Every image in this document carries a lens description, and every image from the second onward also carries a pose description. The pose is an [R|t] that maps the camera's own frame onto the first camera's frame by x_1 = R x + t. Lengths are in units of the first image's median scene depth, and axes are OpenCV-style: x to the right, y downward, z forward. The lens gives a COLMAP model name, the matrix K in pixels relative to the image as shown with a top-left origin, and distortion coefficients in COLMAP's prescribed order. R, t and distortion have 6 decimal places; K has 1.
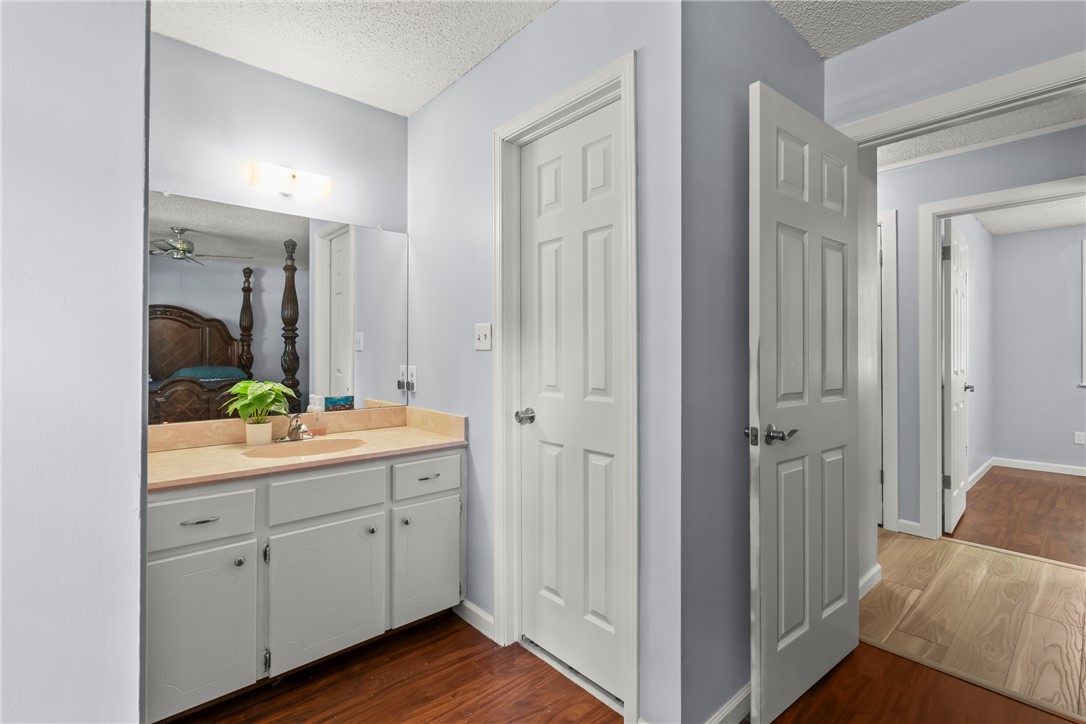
lens RADIAL K [[497.7, 0, 531.8], [0, 497.7, 356.3], [0, 0, 1]] dist [0.000652, 0.000901]
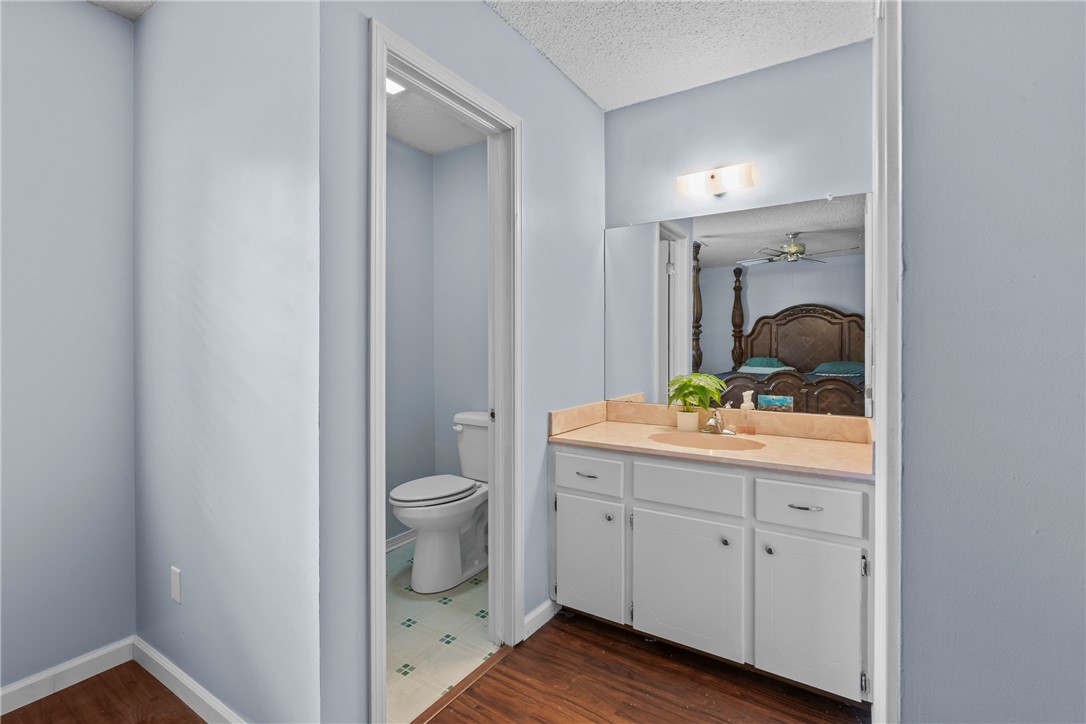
lens RADIAL K [[497.7, 0, 533.8], [0, 497.7, 354.1], [0, 0, 1]] dist [0.000652, 0.000901]
pose [[0.276663, 0.013119, -0.960877, 0.441984], [-0.008249, 0.999902, 0.011276, -0.003418], [0.960932, 0.004806, 0.276744, 0.389522]]
